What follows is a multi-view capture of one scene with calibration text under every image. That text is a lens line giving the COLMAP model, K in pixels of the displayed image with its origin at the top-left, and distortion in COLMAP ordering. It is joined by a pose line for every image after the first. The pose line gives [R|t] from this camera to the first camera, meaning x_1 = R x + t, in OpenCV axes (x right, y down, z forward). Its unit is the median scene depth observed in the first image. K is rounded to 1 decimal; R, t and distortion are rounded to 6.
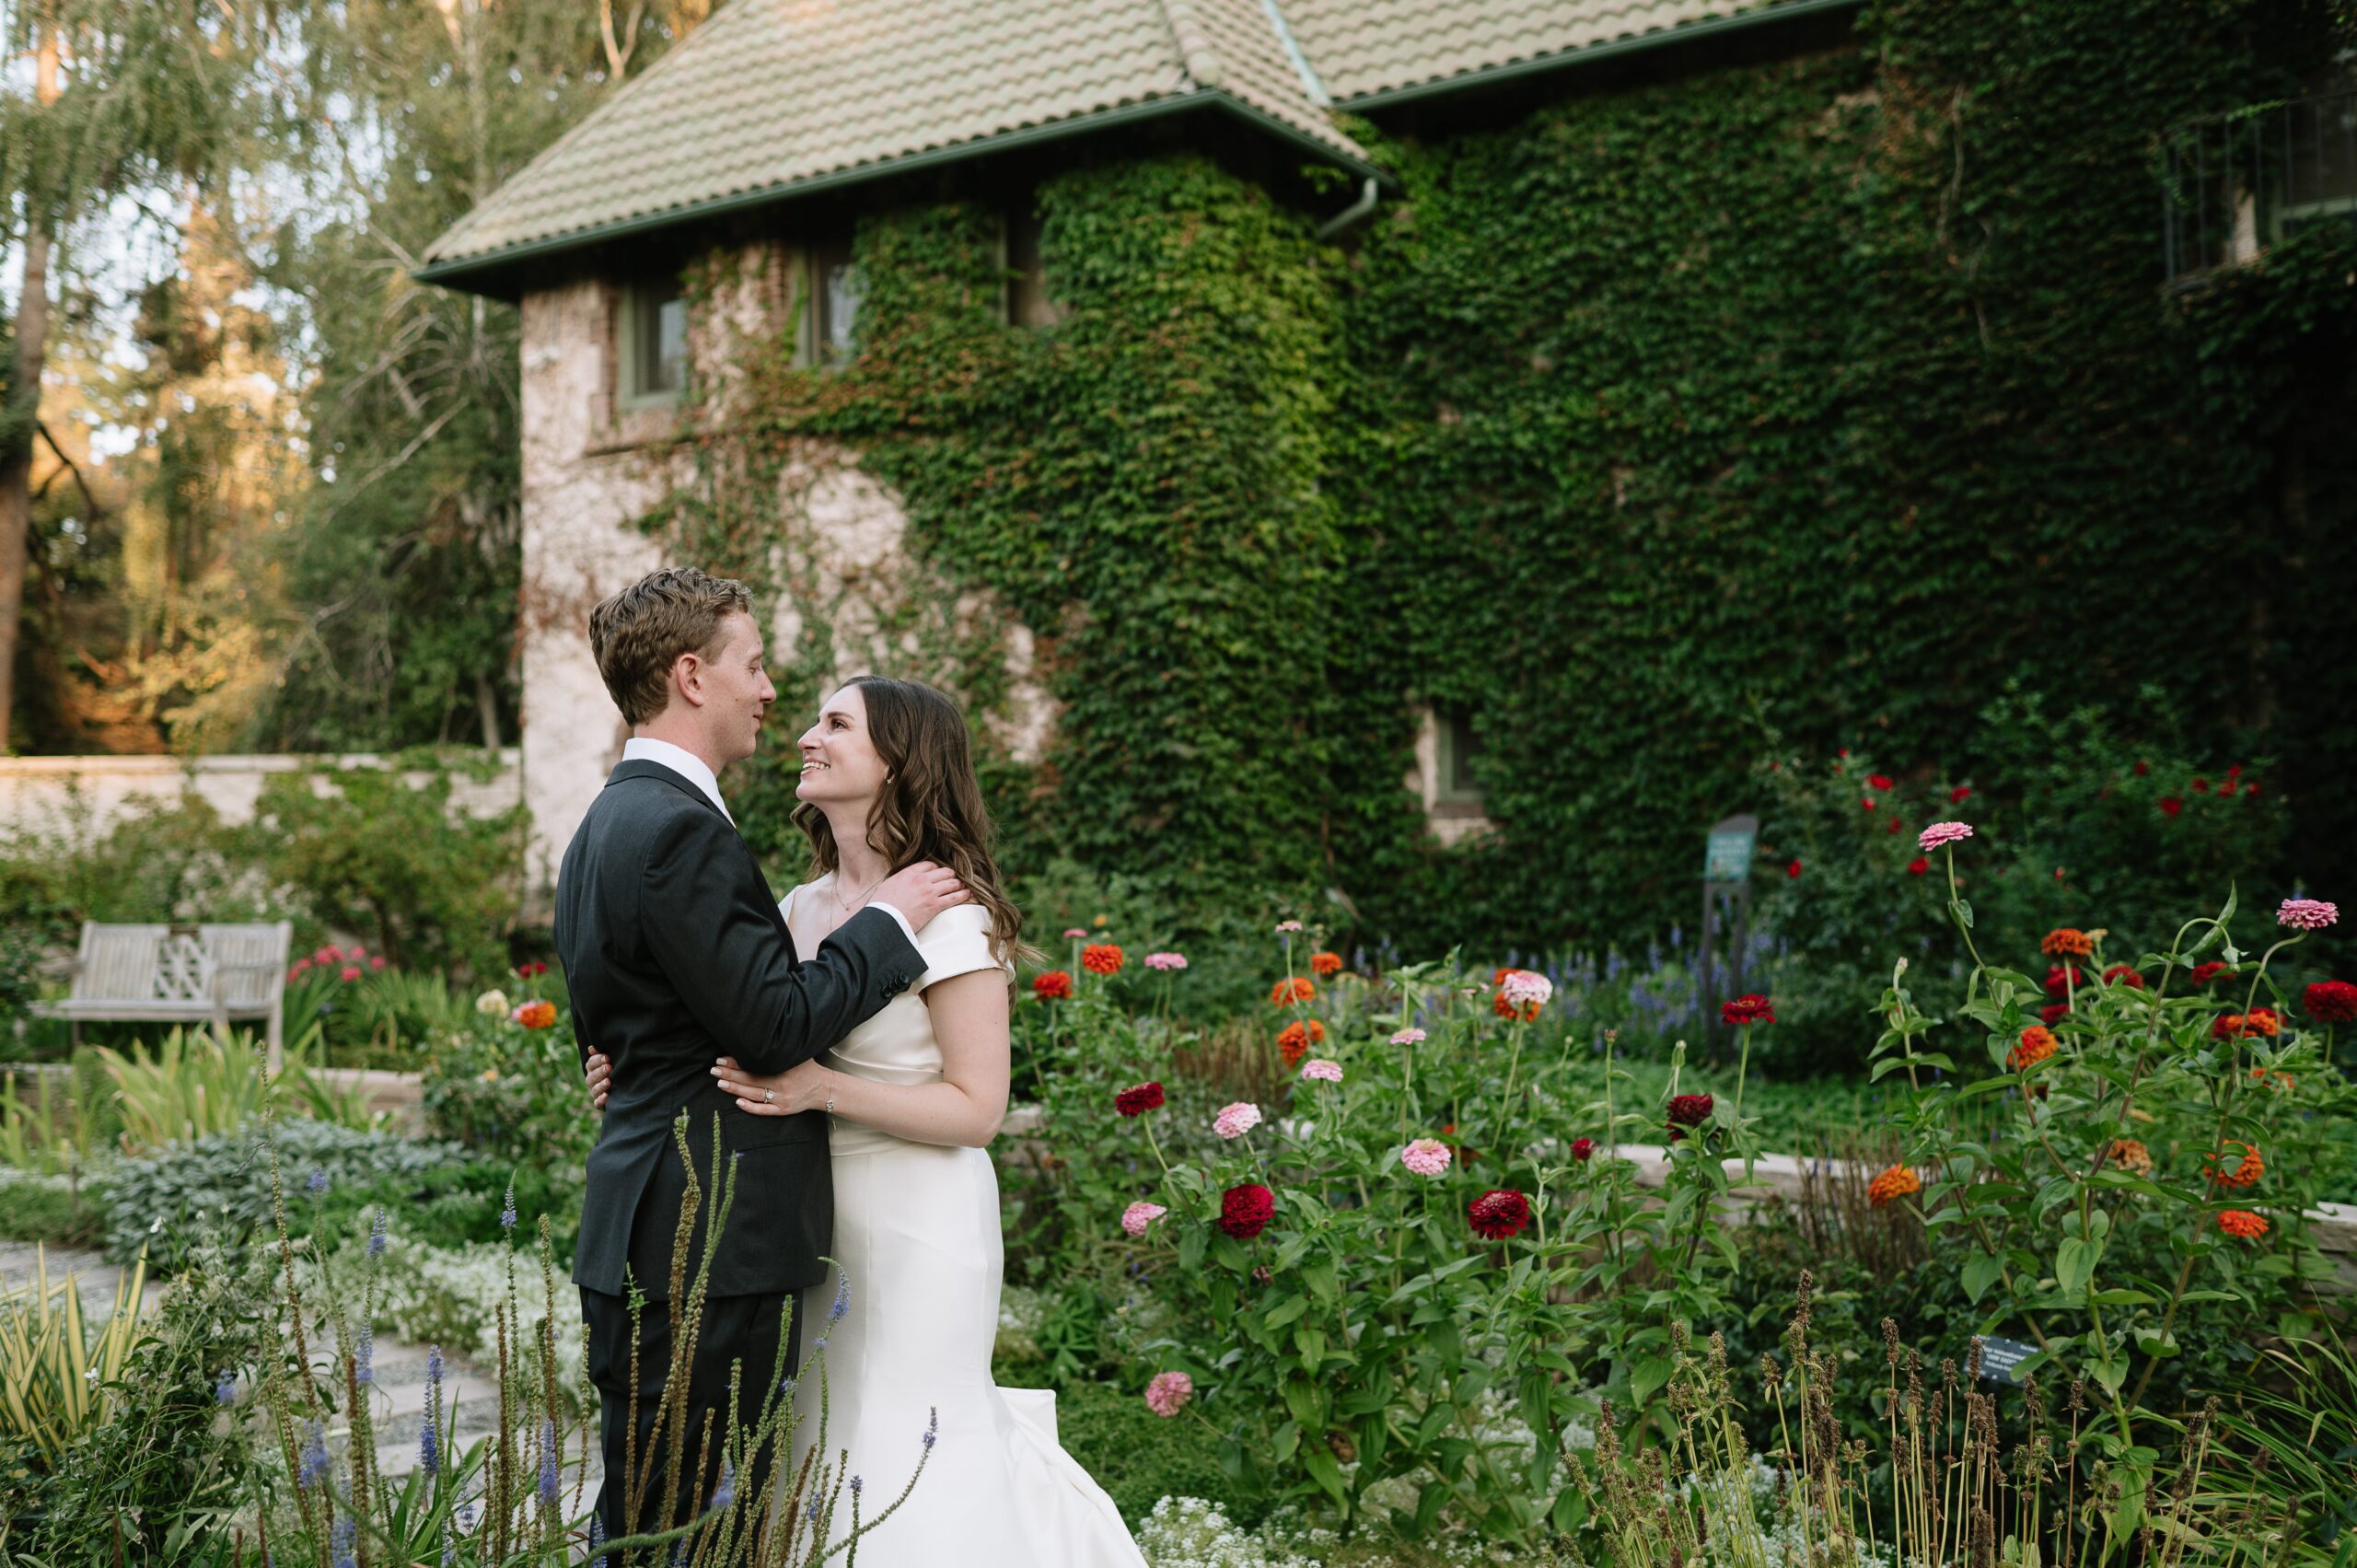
lens RADIAL K [[2524.2, 0, 1178.5], [0, 2524.2, 784.0], [0, 0, 1]] dist [-0.006282, 0.002693]
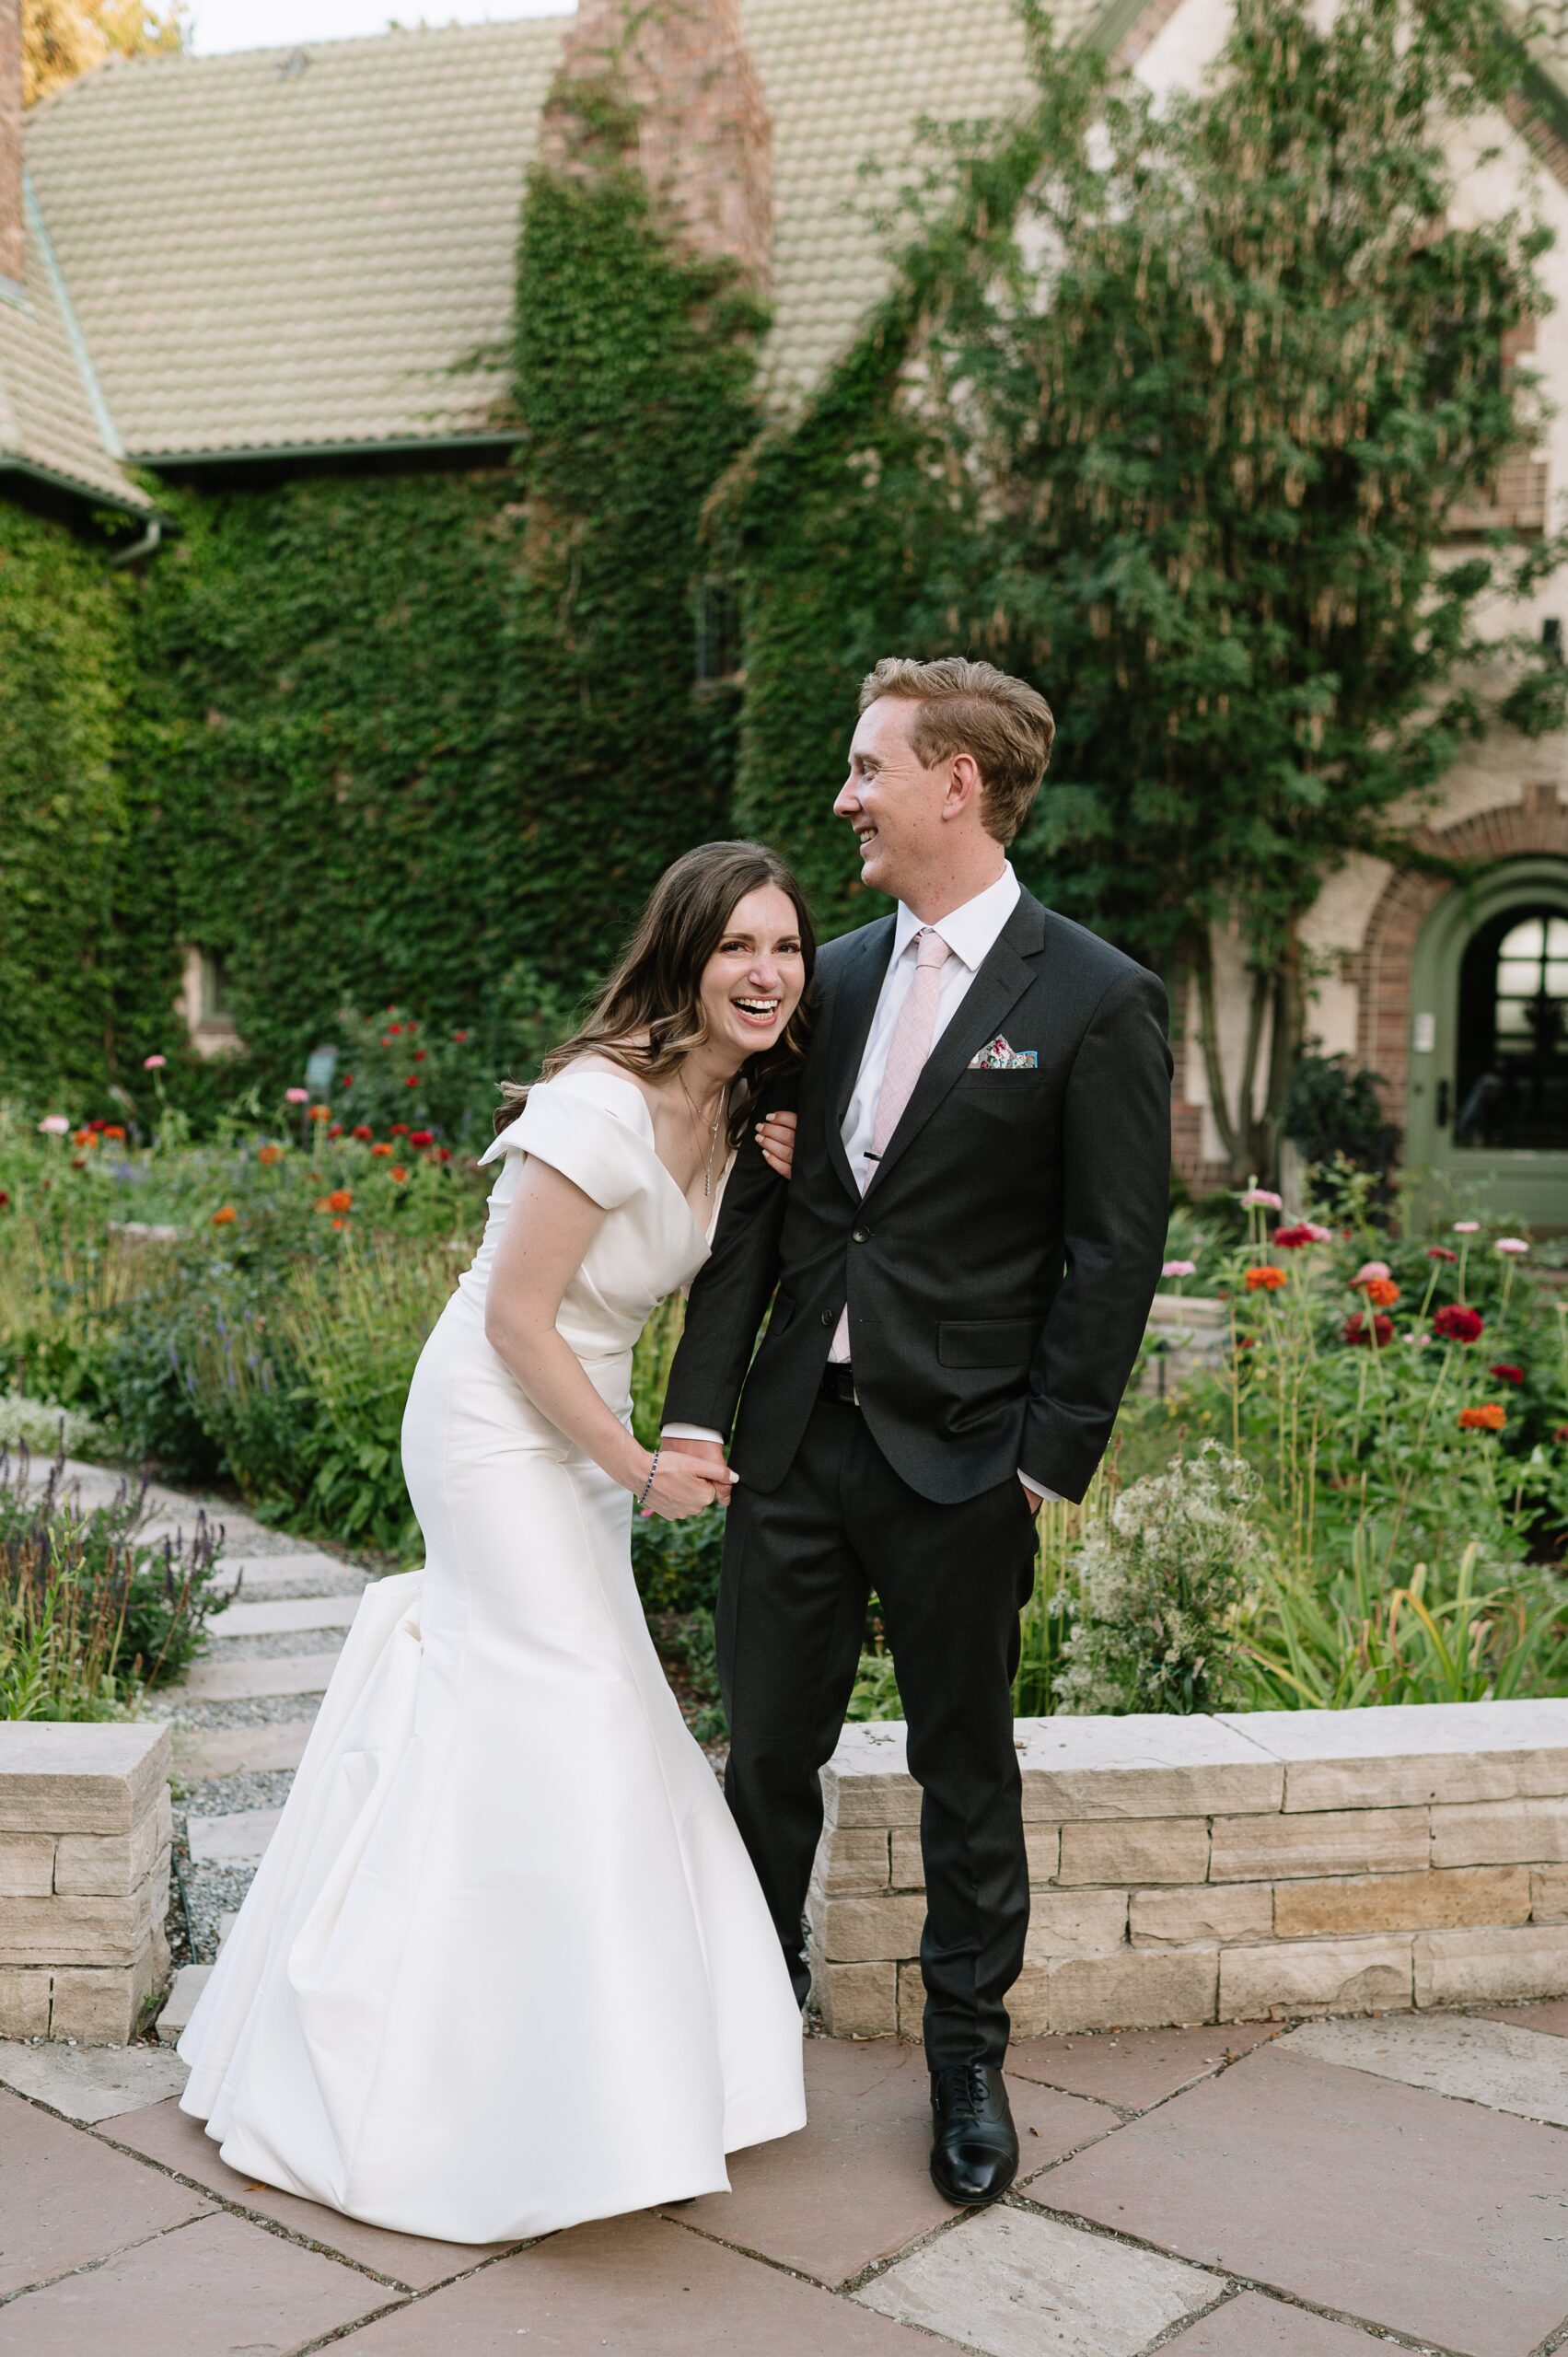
lens RADIAL K [[2524.2, 0, 791.2], [0, 2524.2, 1279.0], [0, 0, 1]] dist [-0.006282, 0.002693]
pose [[0.960895, 0.013034, 0.276607, 0.039947], [-0.043878, 0.993439, 0.105613, -0.012562], [-0.273415, -0.113620, 0.955162, -0.341513]]
